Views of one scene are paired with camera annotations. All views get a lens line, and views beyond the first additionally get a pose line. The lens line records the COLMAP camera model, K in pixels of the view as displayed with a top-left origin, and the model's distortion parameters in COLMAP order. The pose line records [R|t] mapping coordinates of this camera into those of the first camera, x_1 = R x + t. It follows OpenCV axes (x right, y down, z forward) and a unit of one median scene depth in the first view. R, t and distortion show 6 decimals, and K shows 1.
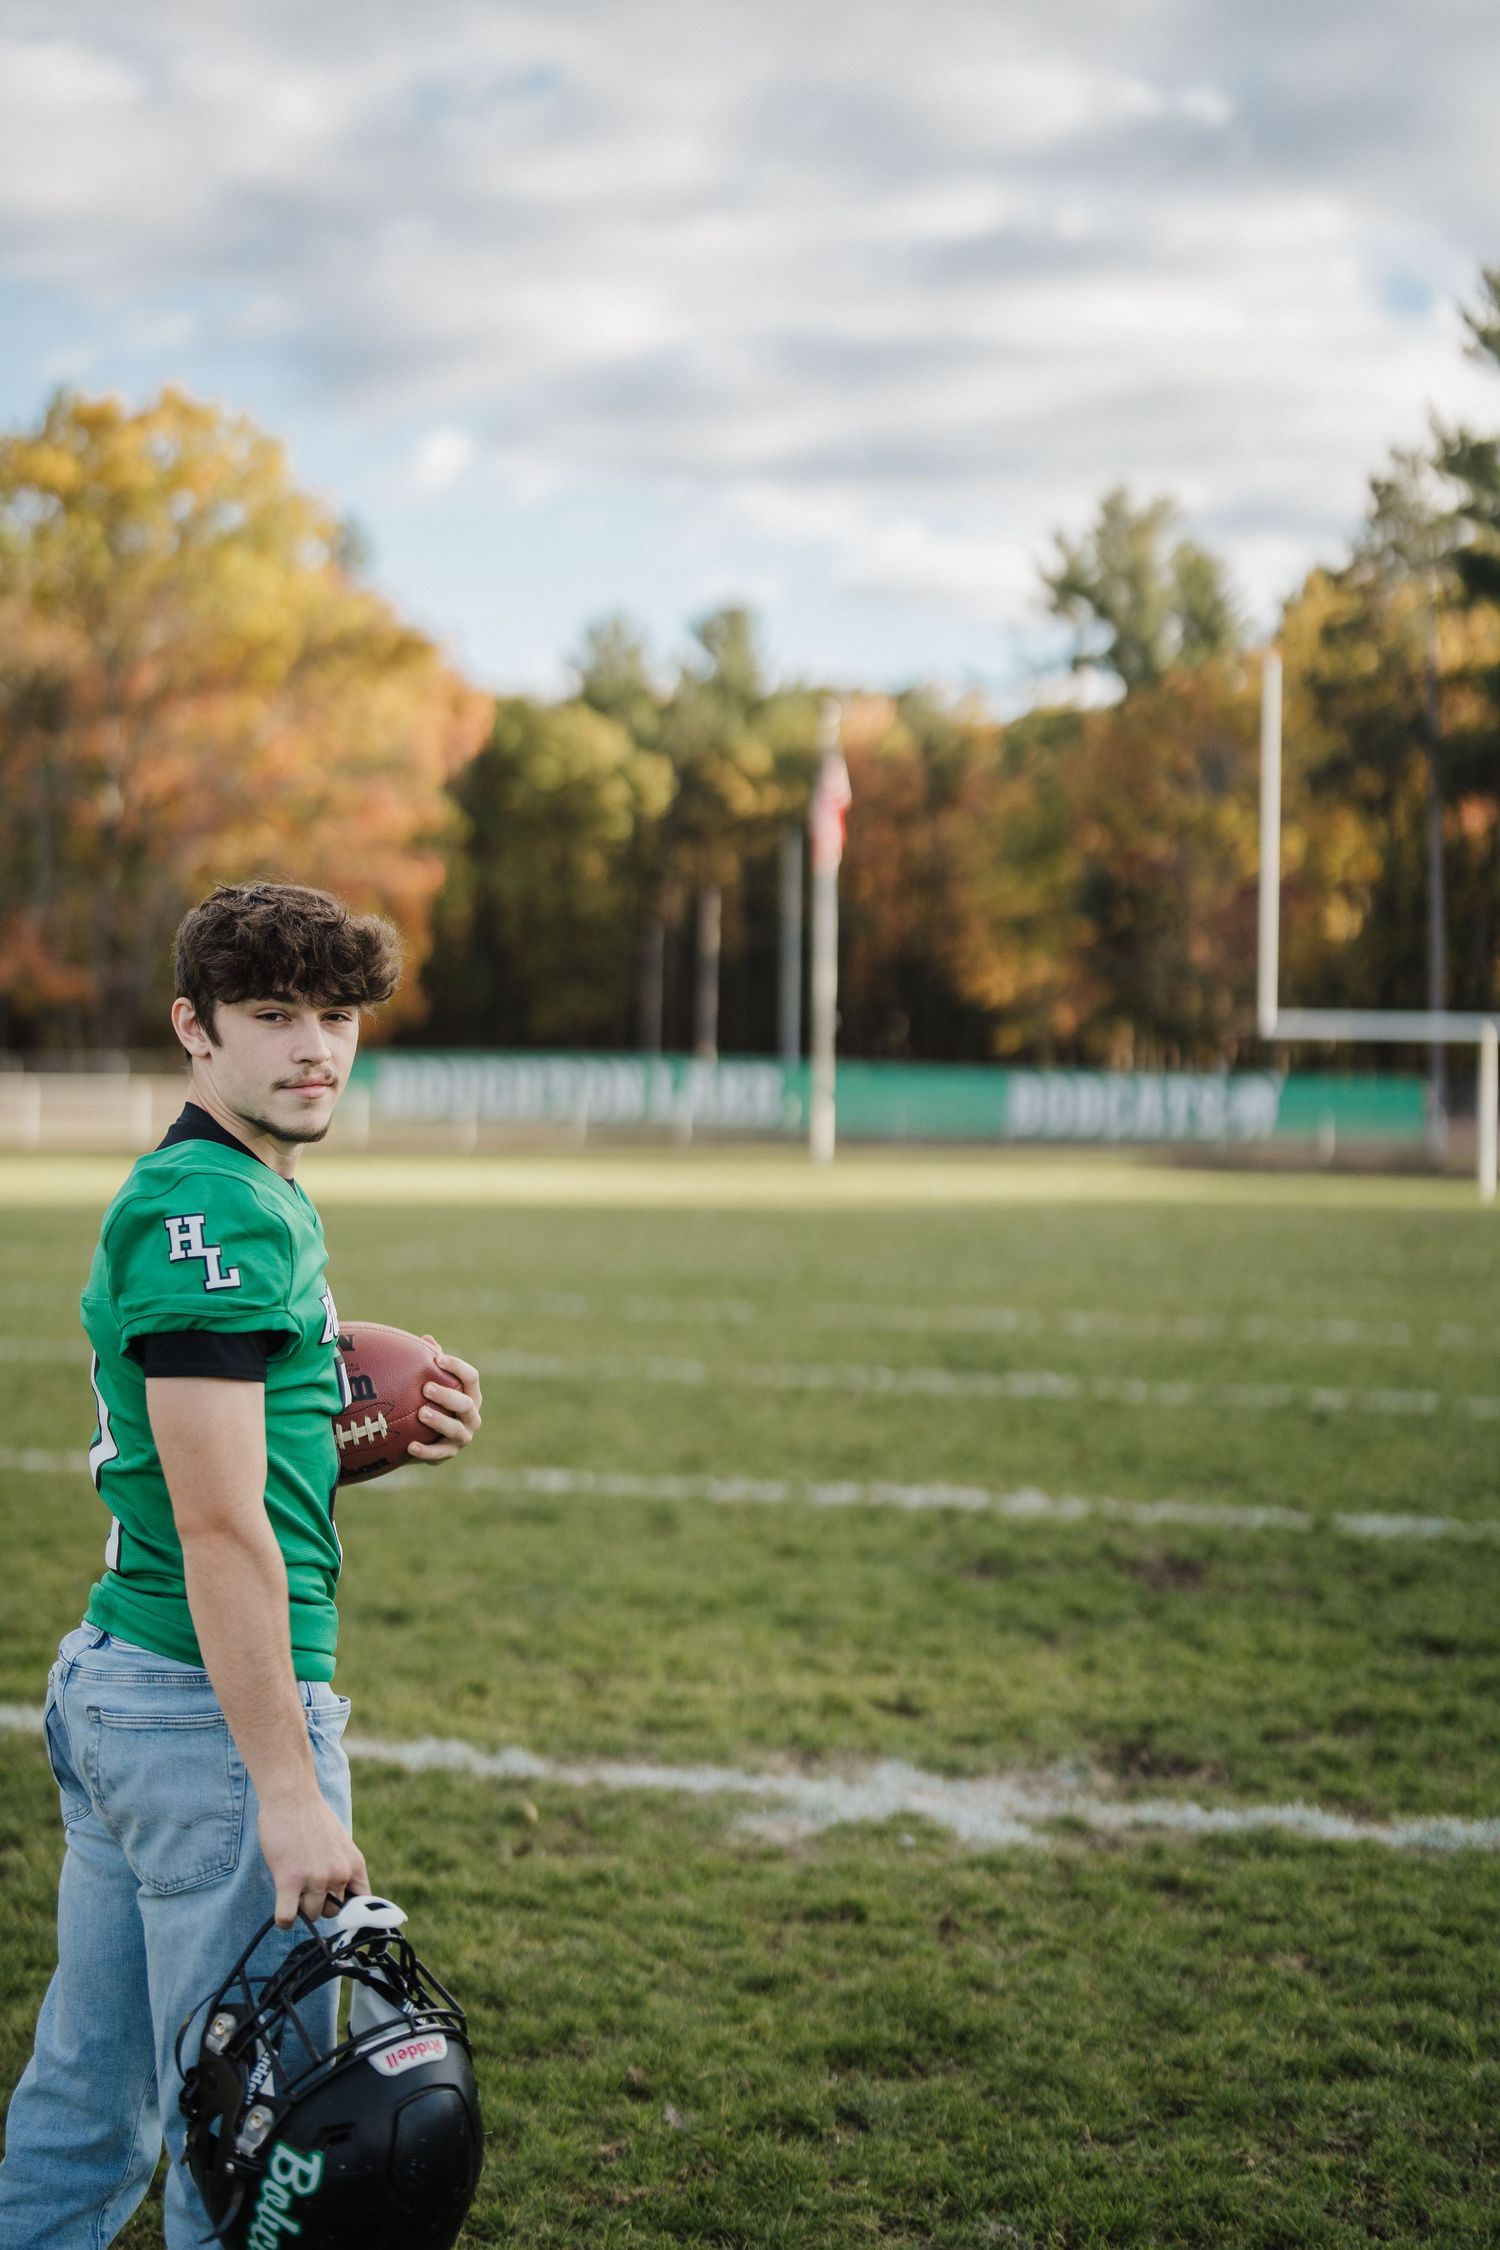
lens RADIAL K [[3061.8, 0, 746.7], [0, 3061.8, 1009.5], [0, 0, 1]] dist [-0.130704, 0.890134]
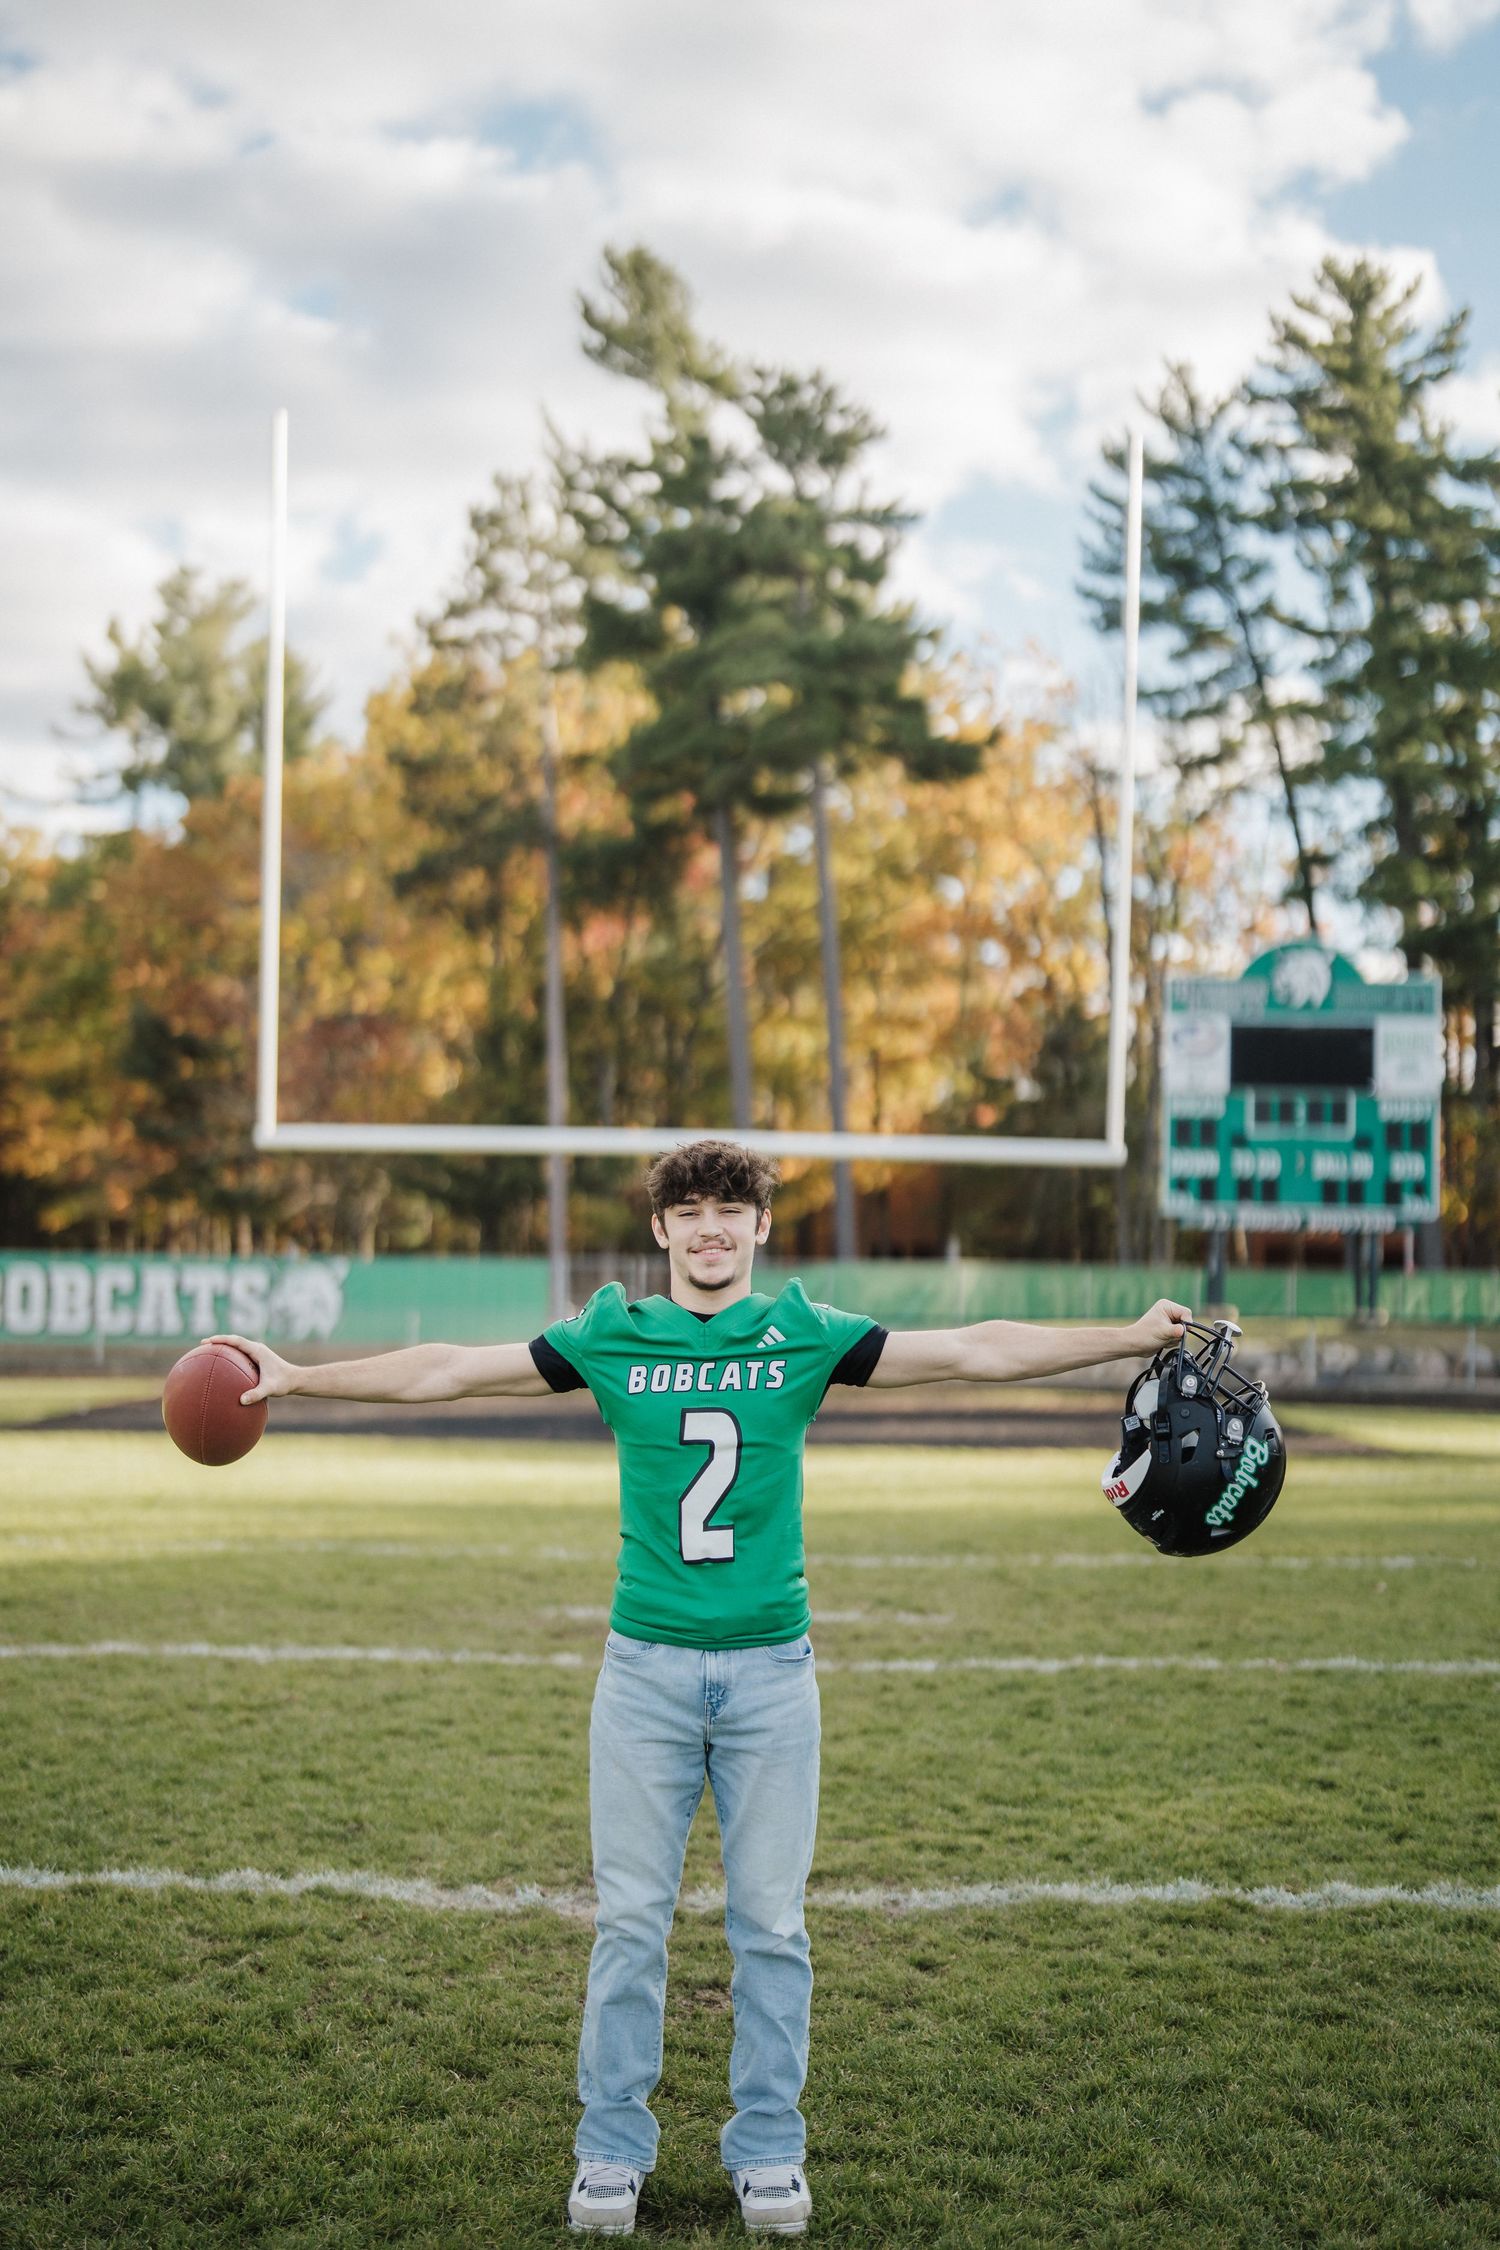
lens RADIAL K [[2882.9, 0, 640.2], [0, 2882.9, 1059.0], [0, 0, 1]] dist [-0.223563, 1.178338]
pose [[0.966316, 0.009211, 0.257195, 0.041180], [0.003631, 0.998772, -0.049411, 0.005823], [-0.257335, 0.048680, 0.965095, 0.199538]]
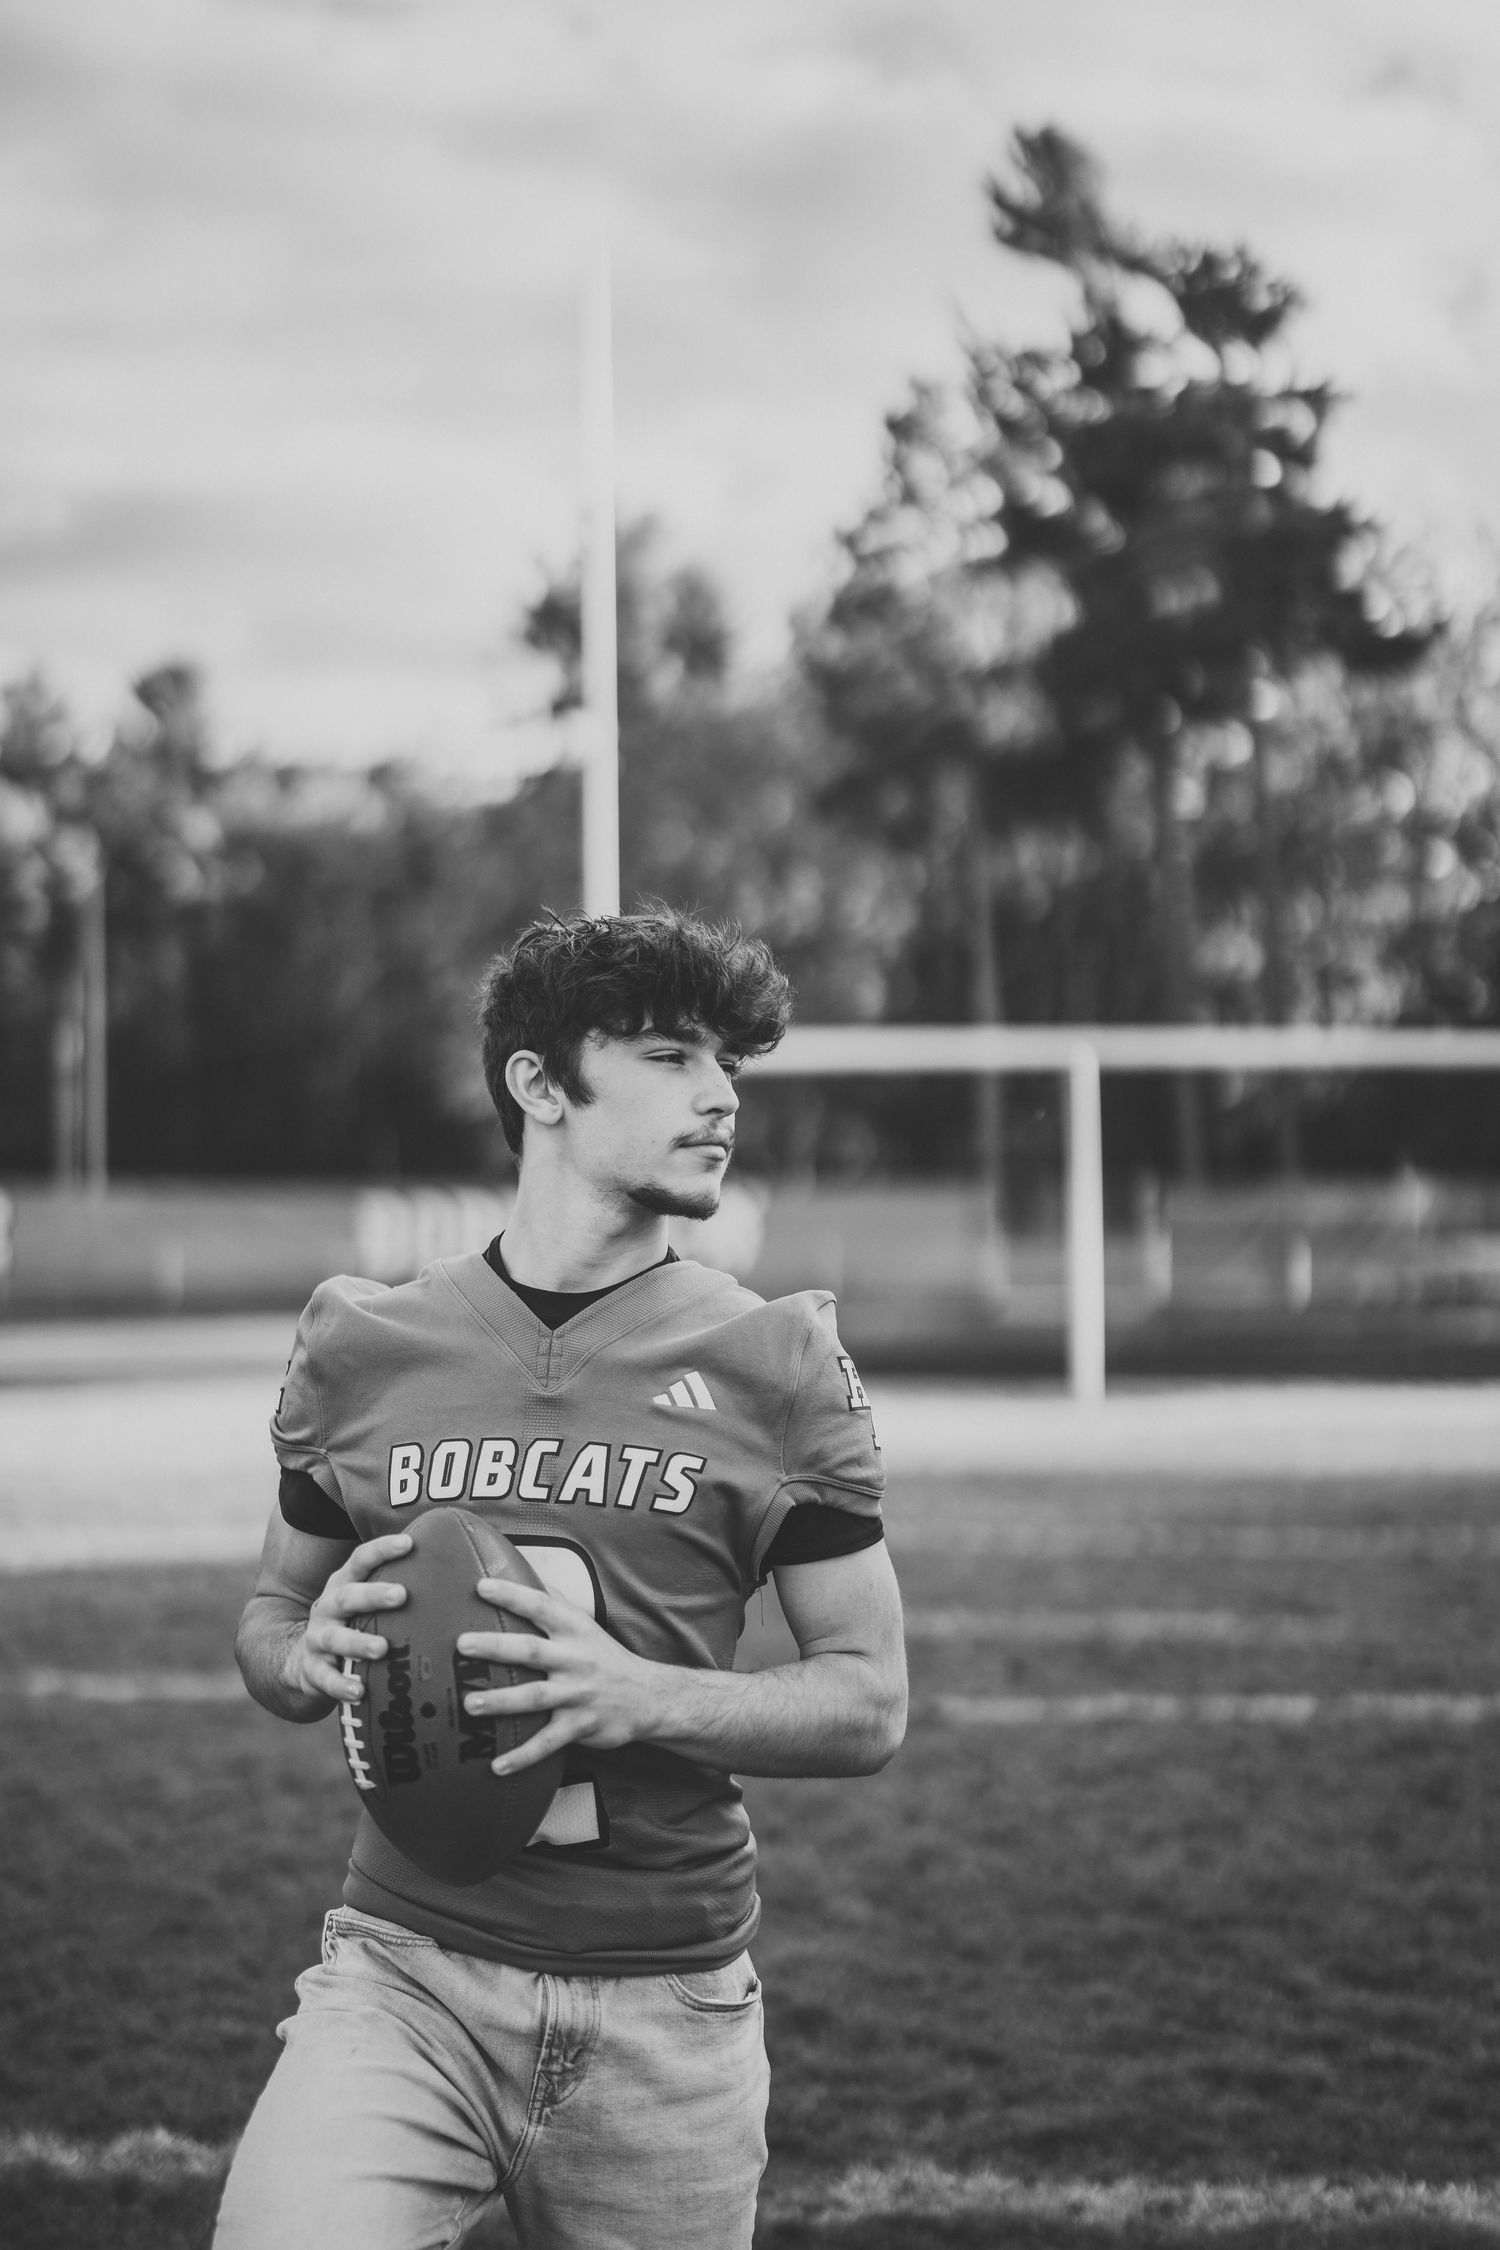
lens RADIAL K [[2861.0, 0, 762.5], [0, 2861.0, 1048.8], [0, 0, 1]] dist [-0.107842, 0.640730]
pose [[0.989495, -0.020129, 0.143159, 0.049657], [0.024607, 0.999259, -0.029581, 0.006343], [-0.142458, 0.032793, 0.989258, 0.216186]]
